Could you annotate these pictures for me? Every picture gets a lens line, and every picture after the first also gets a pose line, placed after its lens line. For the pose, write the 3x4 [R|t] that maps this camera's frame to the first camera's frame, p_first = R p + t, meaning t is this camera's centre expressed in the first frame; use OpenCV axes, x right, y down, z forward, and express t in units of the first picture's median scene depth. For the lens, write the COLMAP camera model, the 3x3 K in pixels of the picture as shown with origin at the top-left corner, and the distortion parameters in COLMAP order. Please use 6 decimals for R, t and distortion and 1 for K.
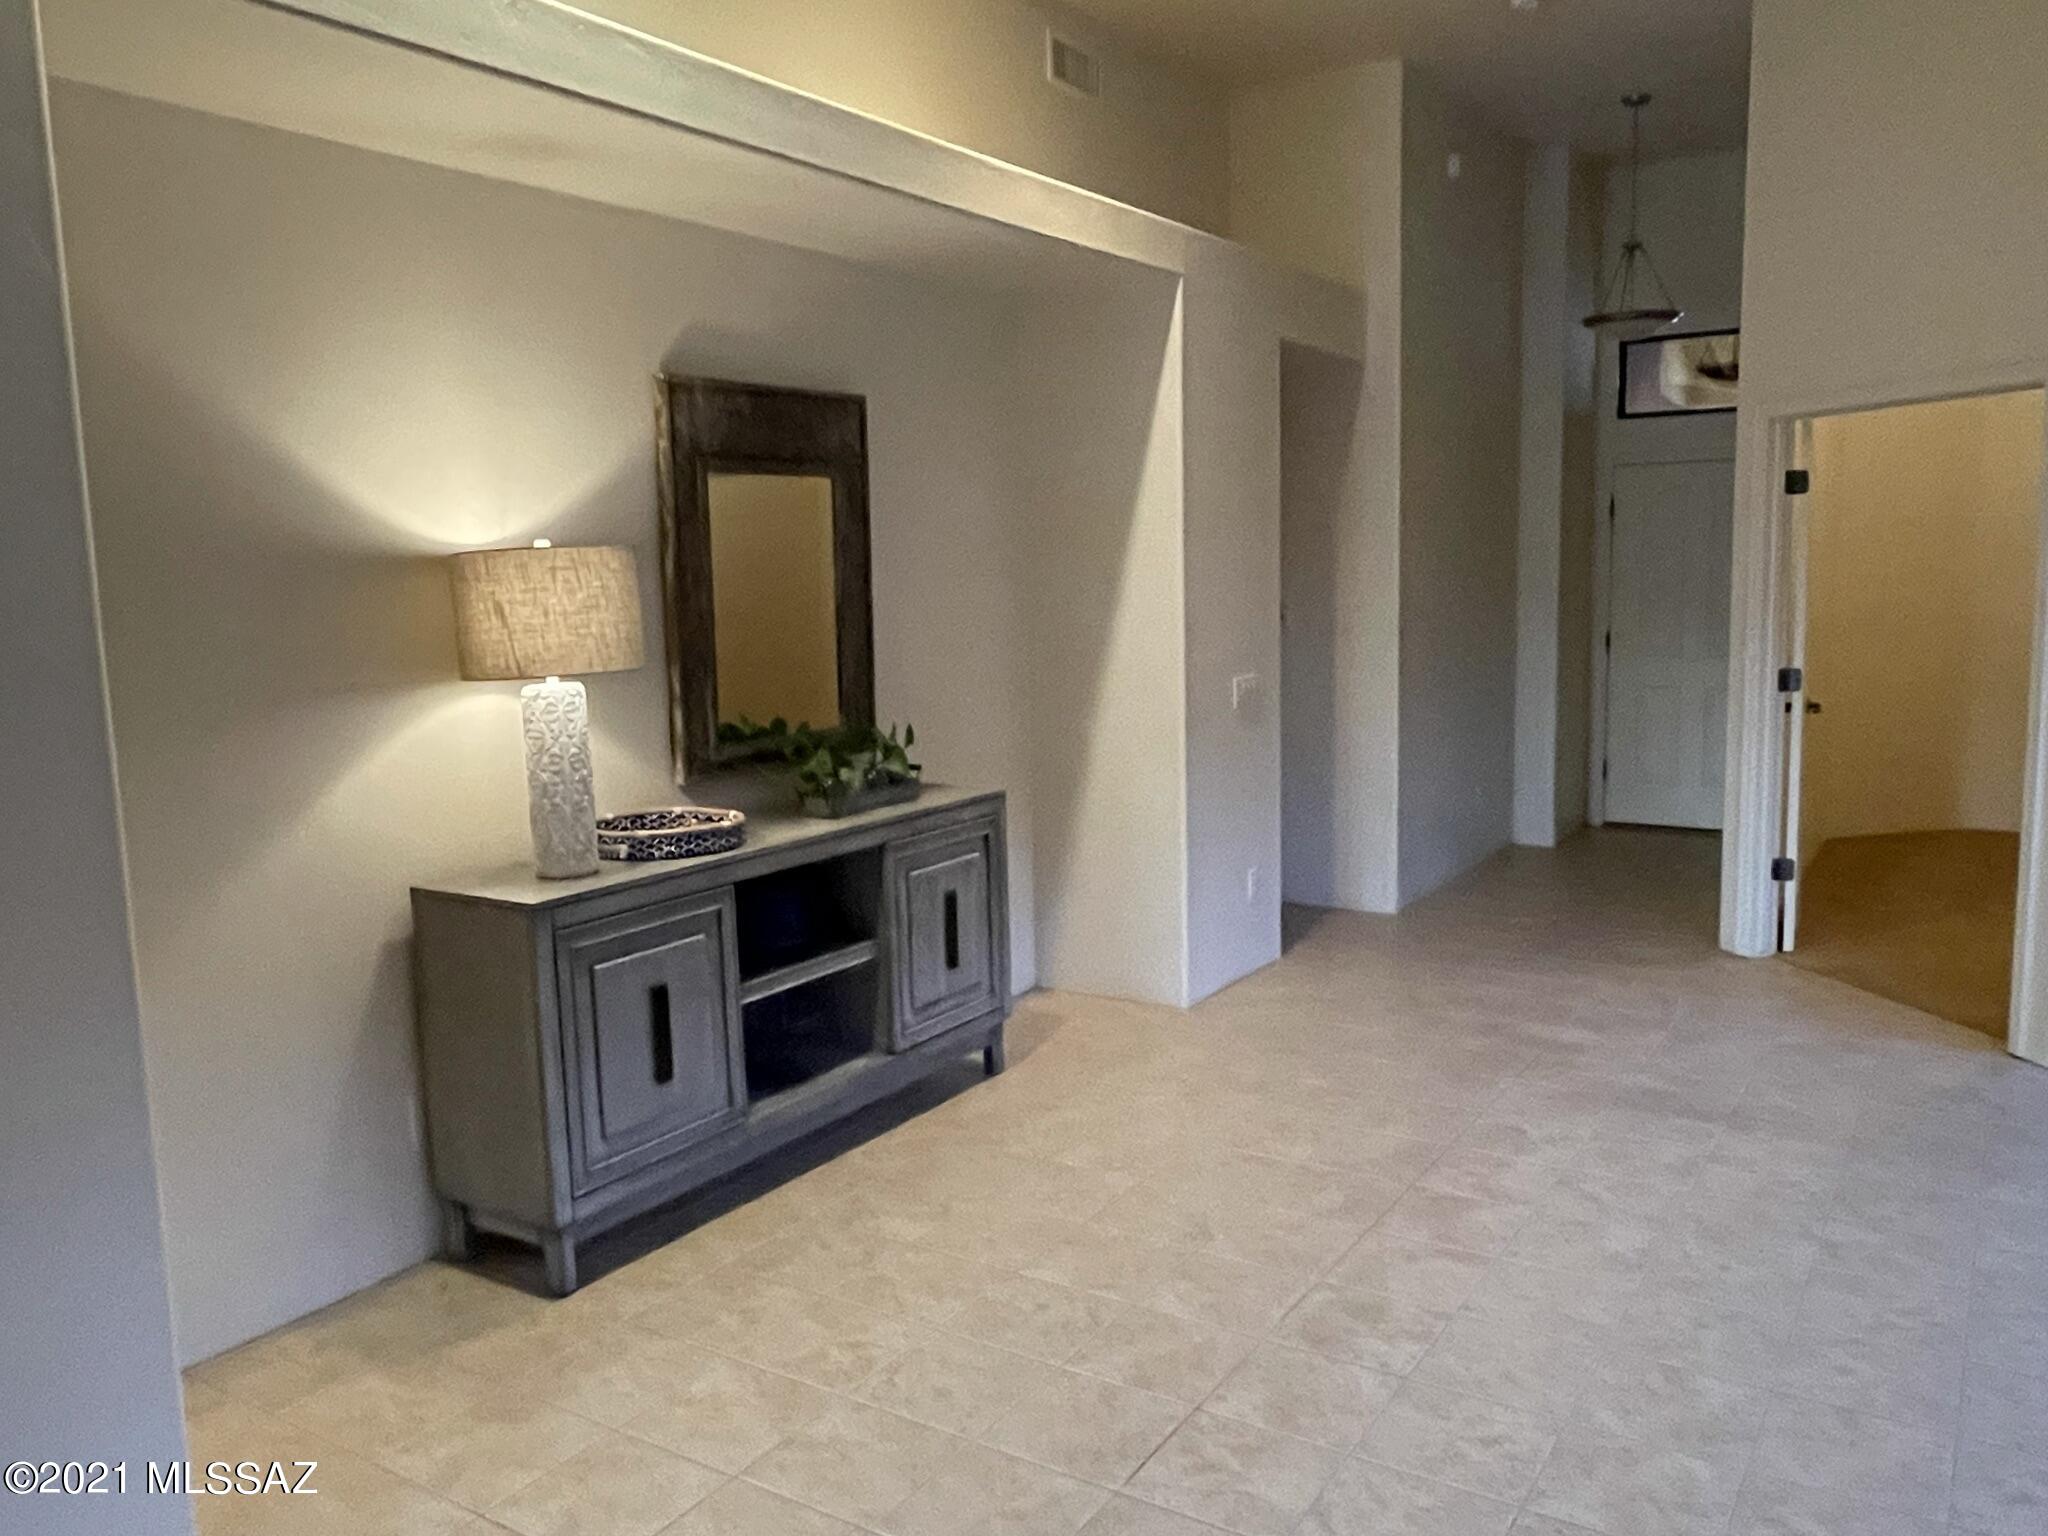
lens RADIAL K [[1564.3, 0, 1024.0], [0, 1564.3, 768.0], [0, 0, 1]] dist [-0.000307, -0.000216]
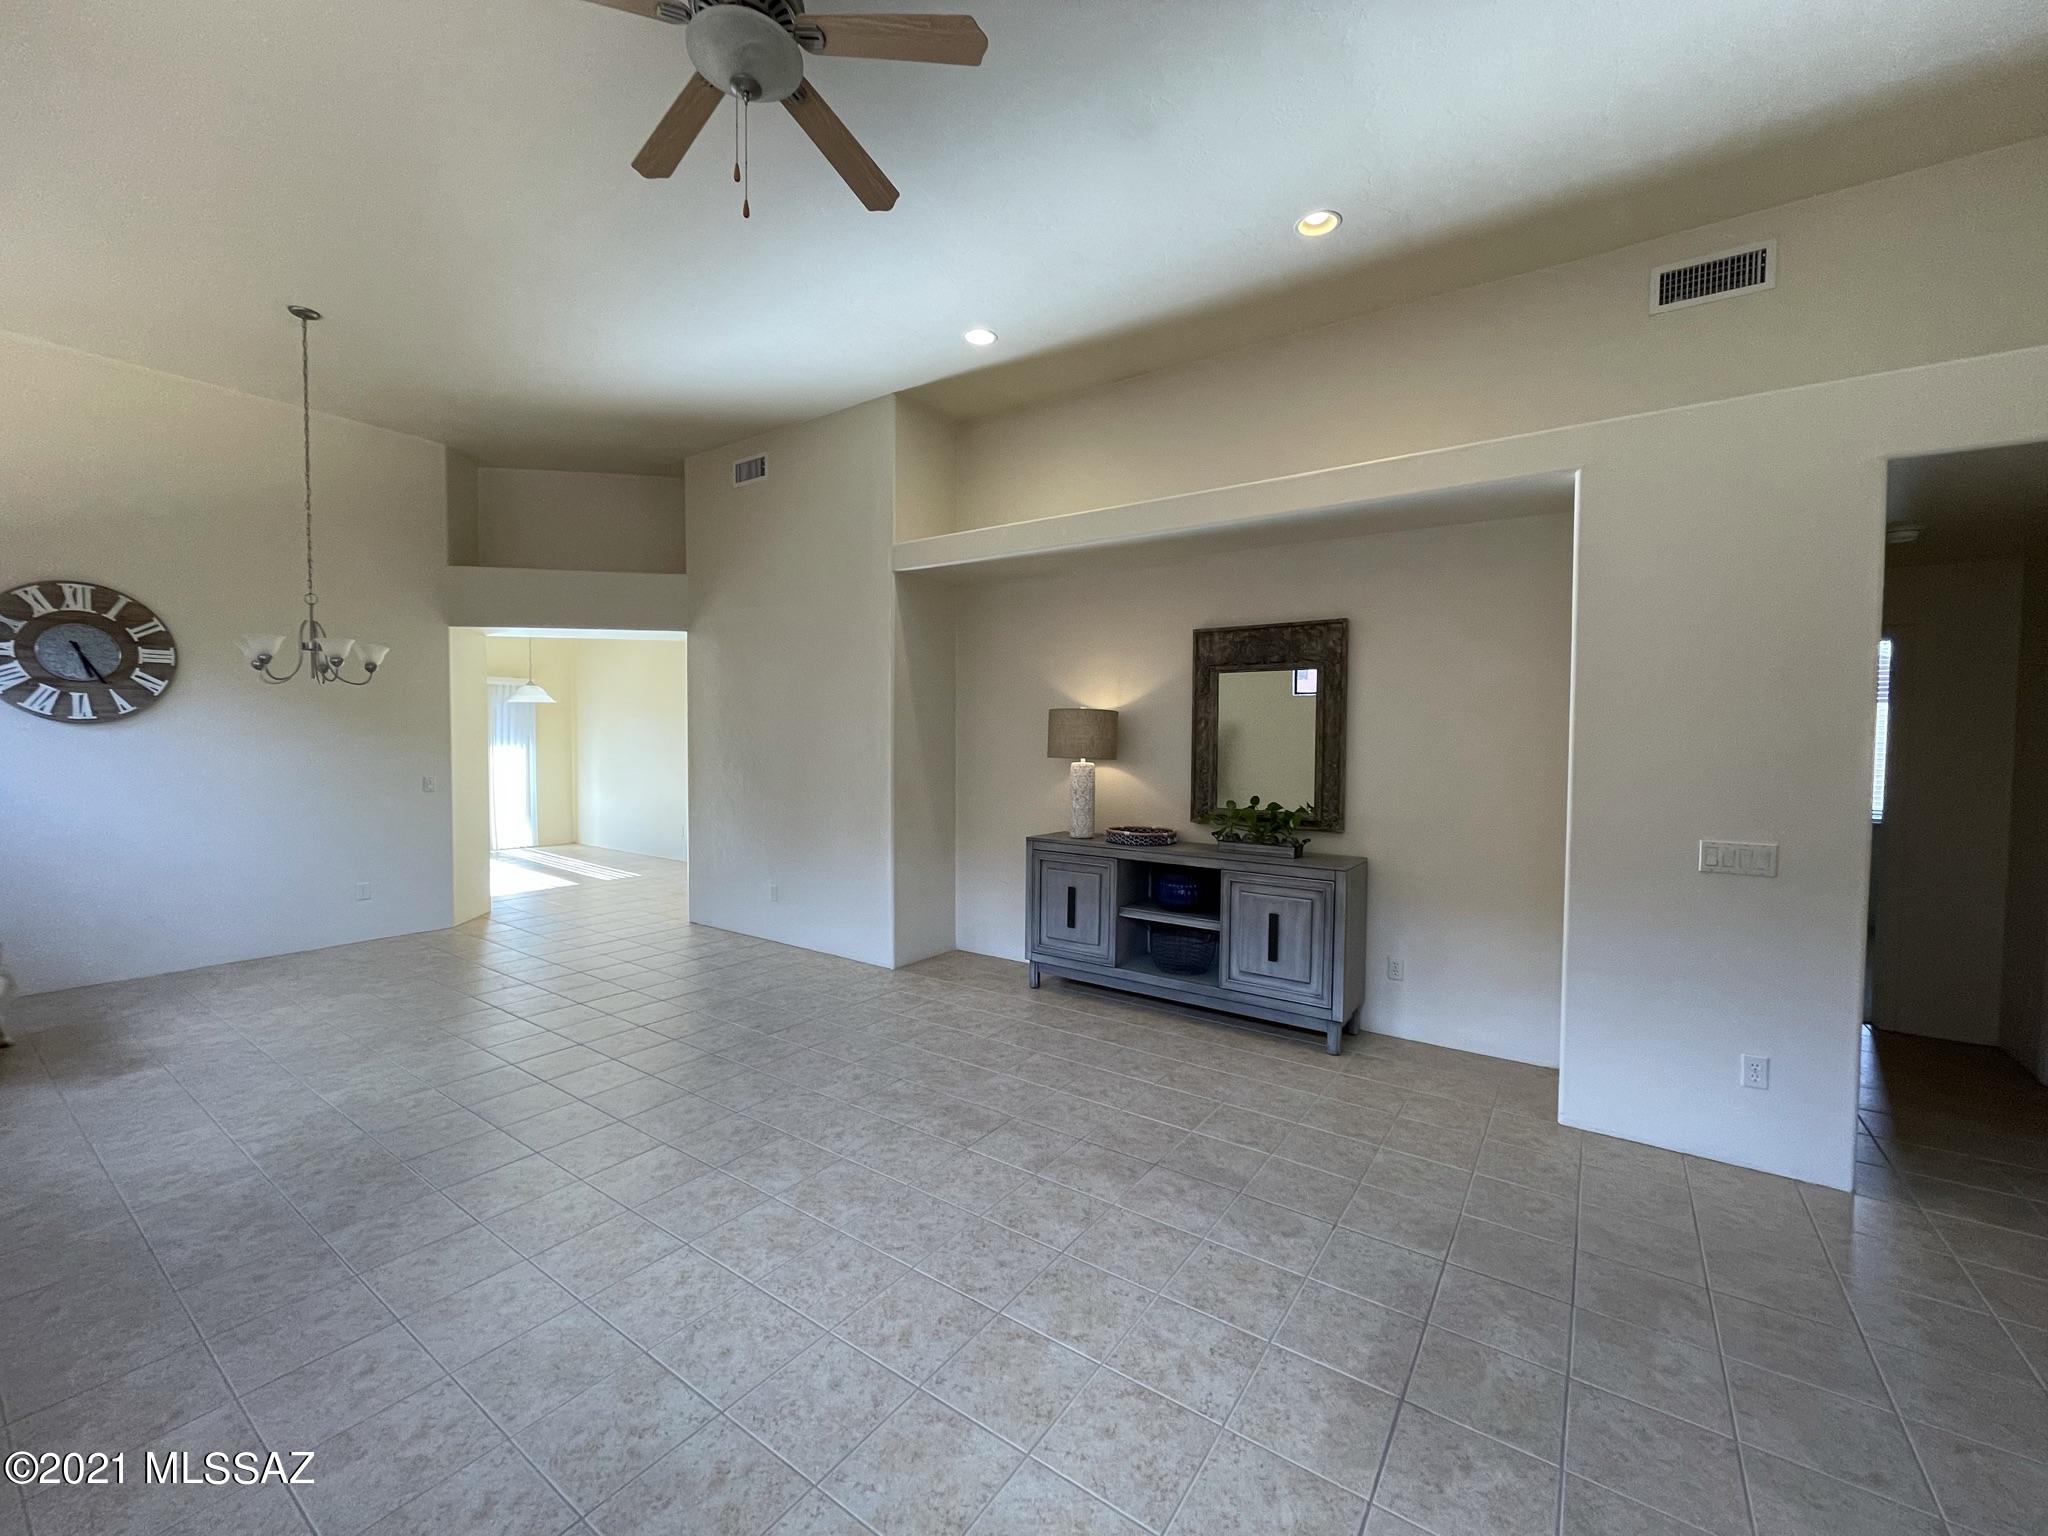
lens RADIAL K [[822.7, 0, 1024.0], [0, 822.7, 768.0], [0, 0, 1]] dist [-0.002478, -0.000121]
pose [[-0.041079, 0.059554, -0.997379, 0.916412], [-0.142237, 0.987707, 0.064835, -0.103006], [0.988980, 0.144527, -0.032103, 0.827746]]
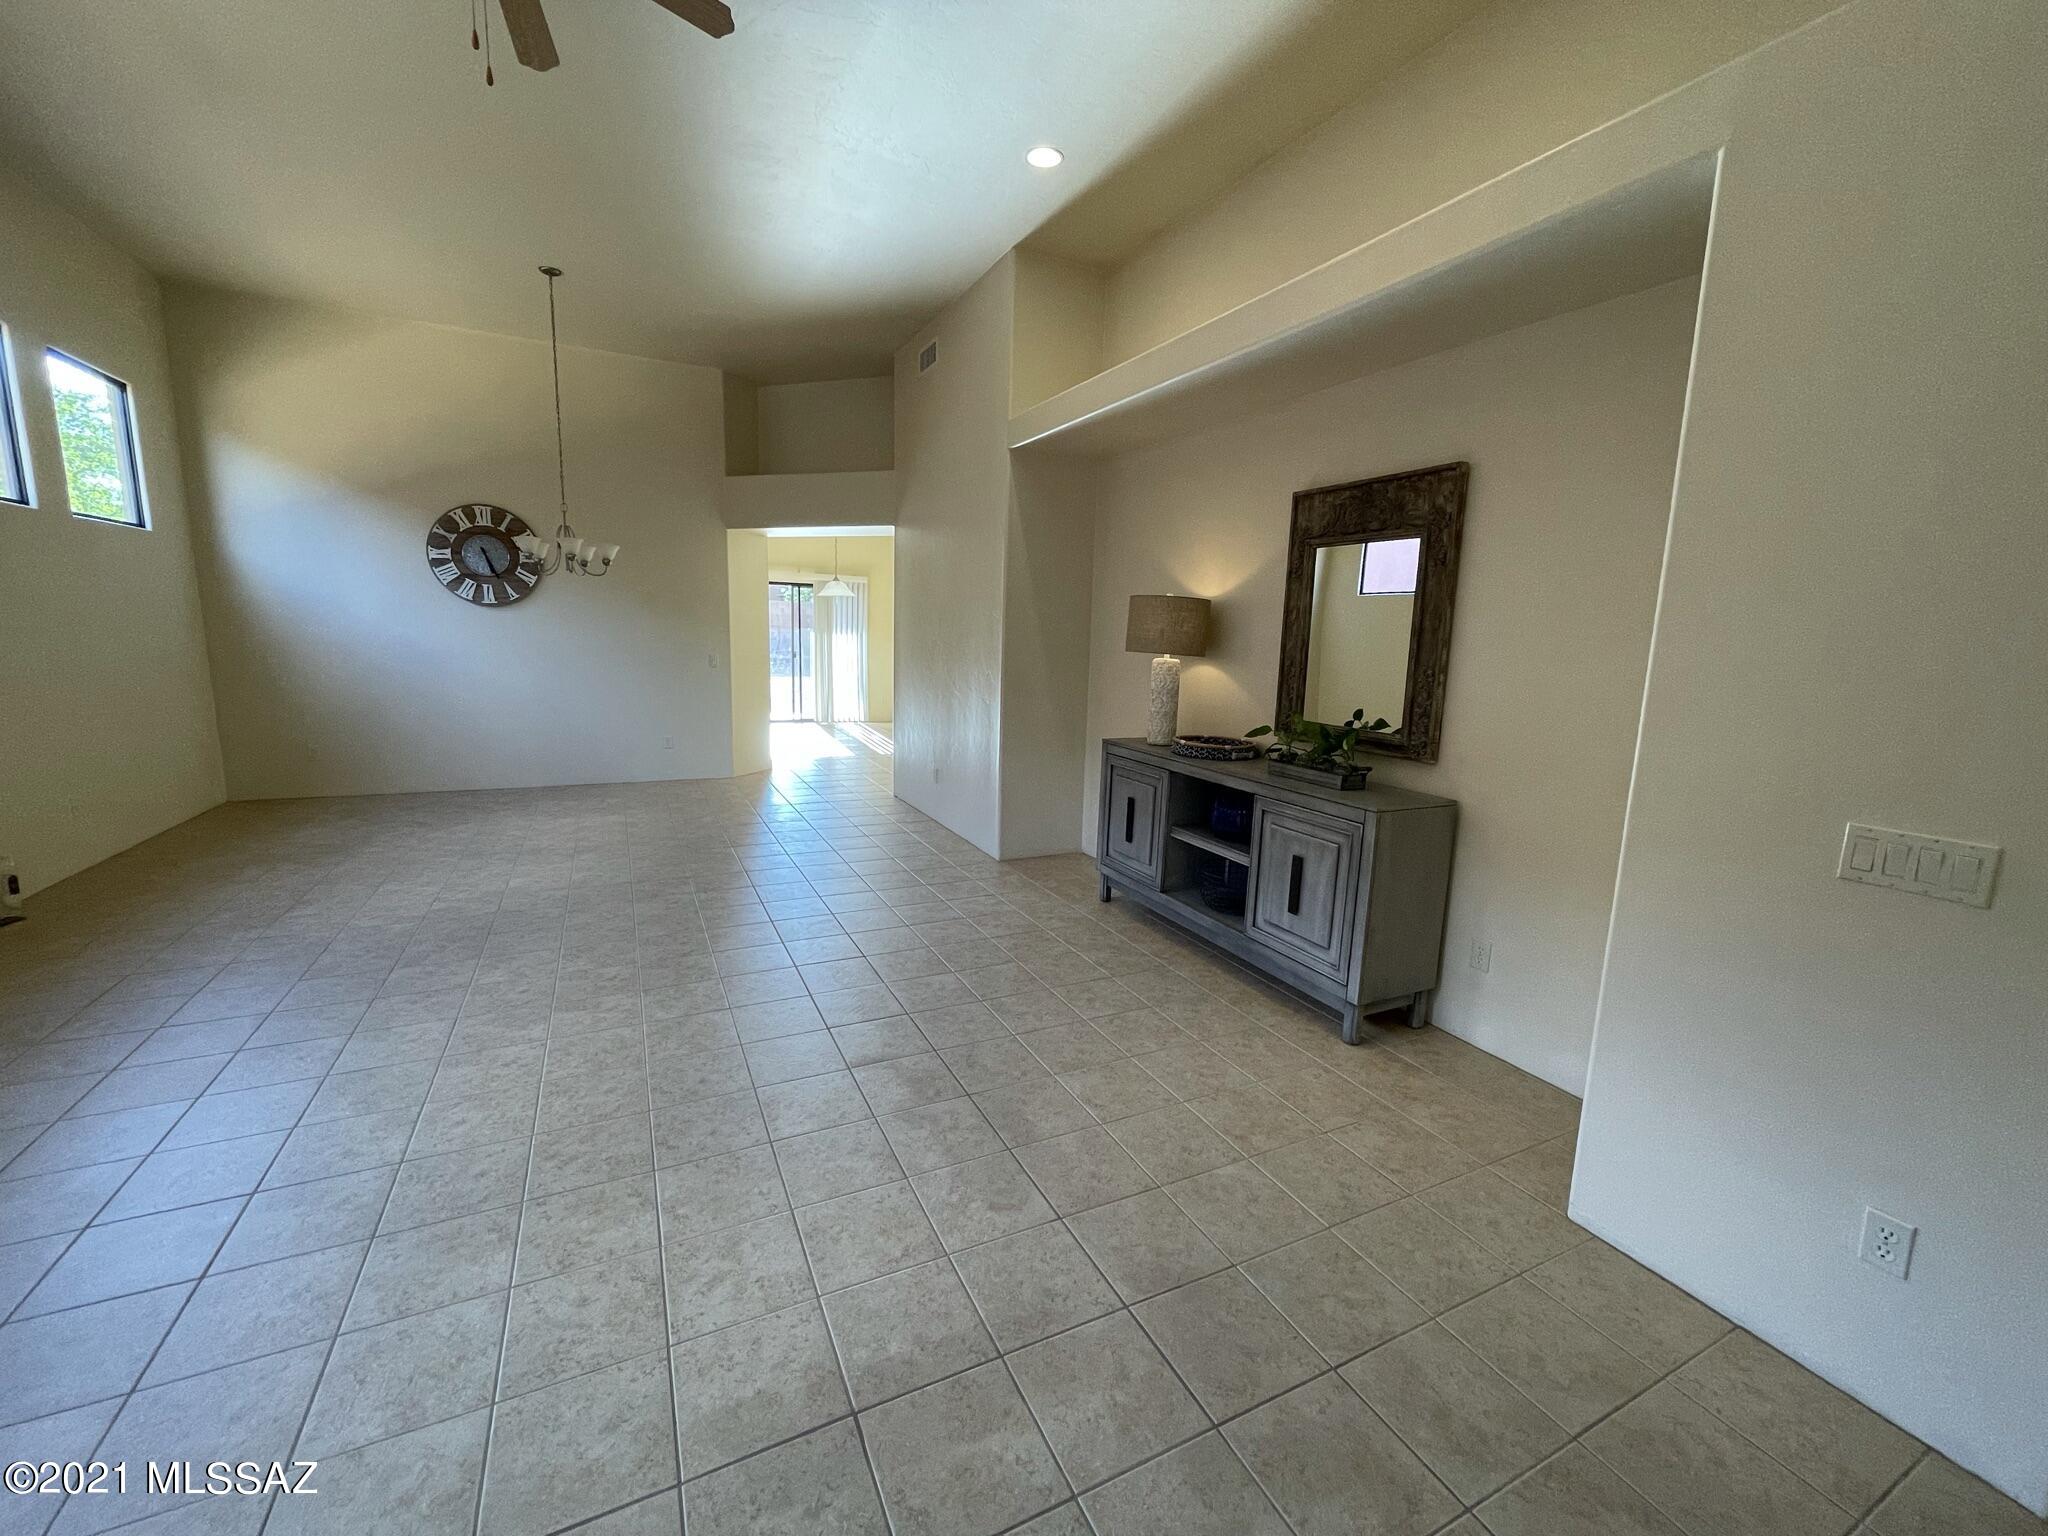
lens RADIAL K [[822.7, 0, 1024.0], [0, 822.7, 768.0], [0, 0, 1]] dist [-0.002478, -0.000121]
pose [[-0.511919, 0.147871, -0.846211, 0.714632], [-0.135177, 0.958934, 0.249344, -0.147347], [0.848332, 0.242032, -0.470908, 1.237038]]
